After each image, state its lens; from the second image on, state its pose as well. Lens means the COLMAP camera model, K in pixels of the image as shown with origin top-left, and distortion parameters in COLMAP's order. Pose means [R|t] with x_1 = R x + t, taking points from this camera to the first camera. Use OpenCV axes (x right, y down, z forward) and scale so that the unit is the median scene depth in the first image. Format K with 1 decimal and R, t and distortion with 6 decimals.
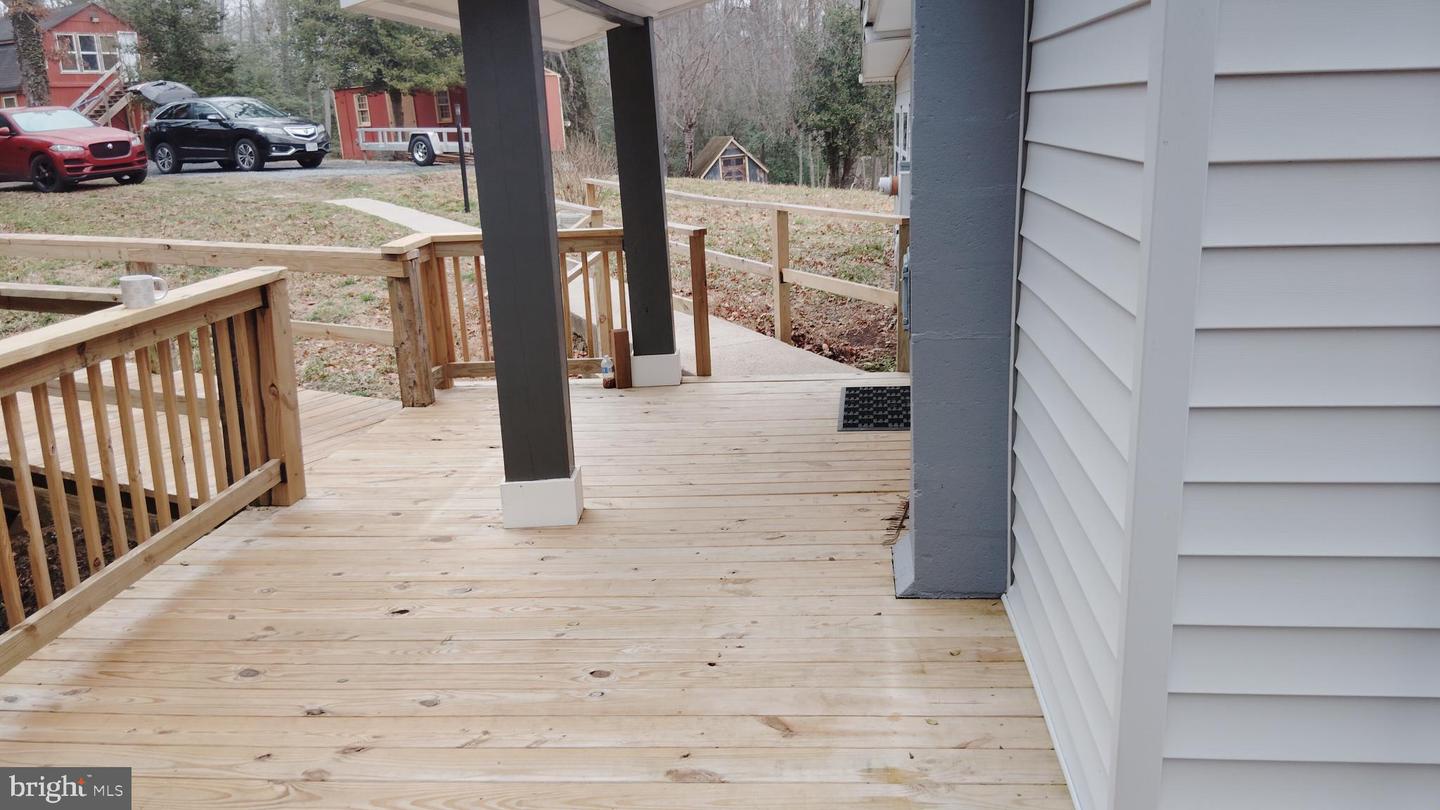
lens RADIAL K [[1080.9, 0, 720.0], [0, 1080.9, 405.0], [0, 0, 1]] dist [0.124890, -0.225874]
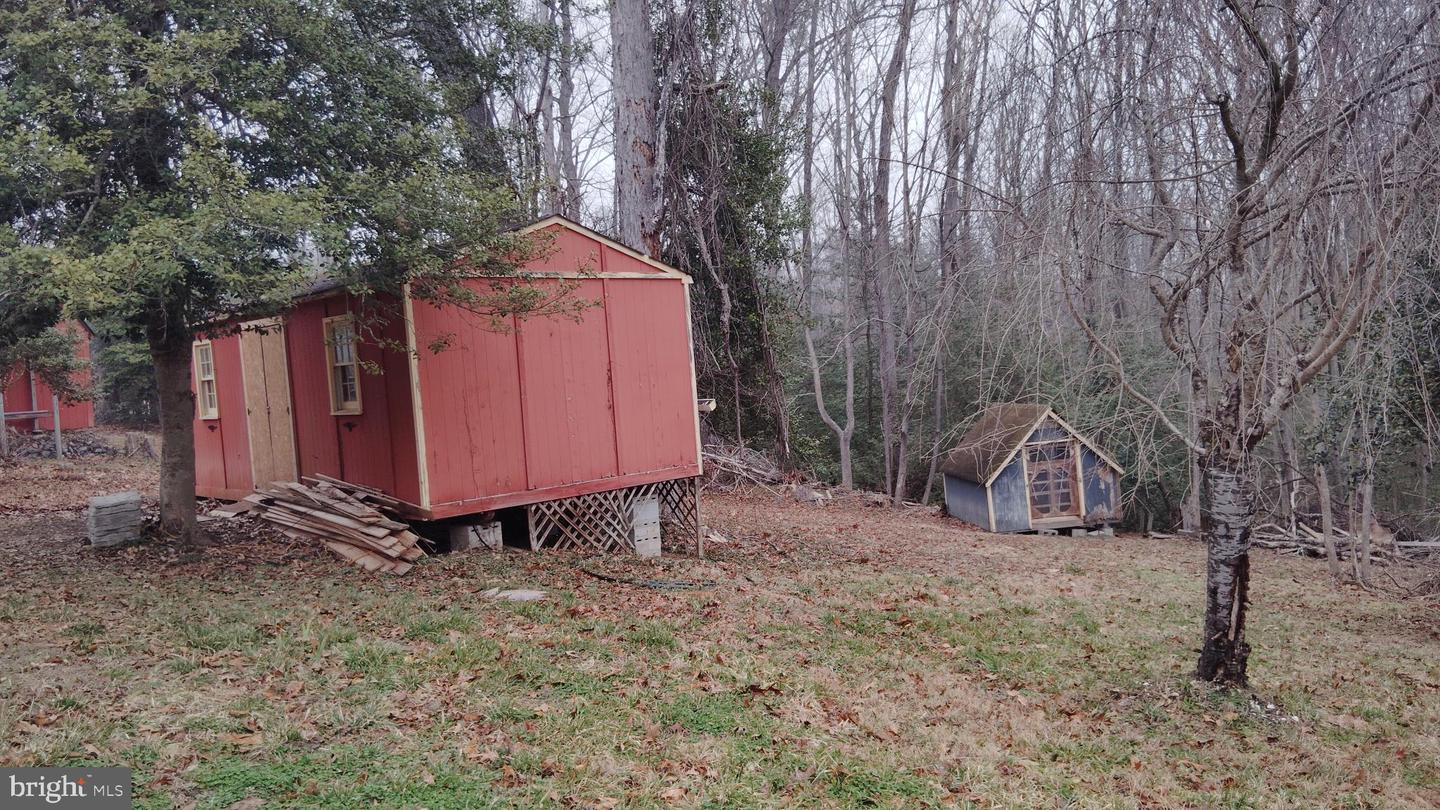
lens RADIAL K [[1080.9, 0, 720.0], [0, 1080.9, 405.0], [0, 0, 1]] dist [0.124890, -0.225874]
pose [[0.987075, -0.013098, -0.159720, -0.074000], [-0.021912, 0.976264, -0.215474, -0.169794], [0.158751, 0.216189, 0.963359, 0.614881]]
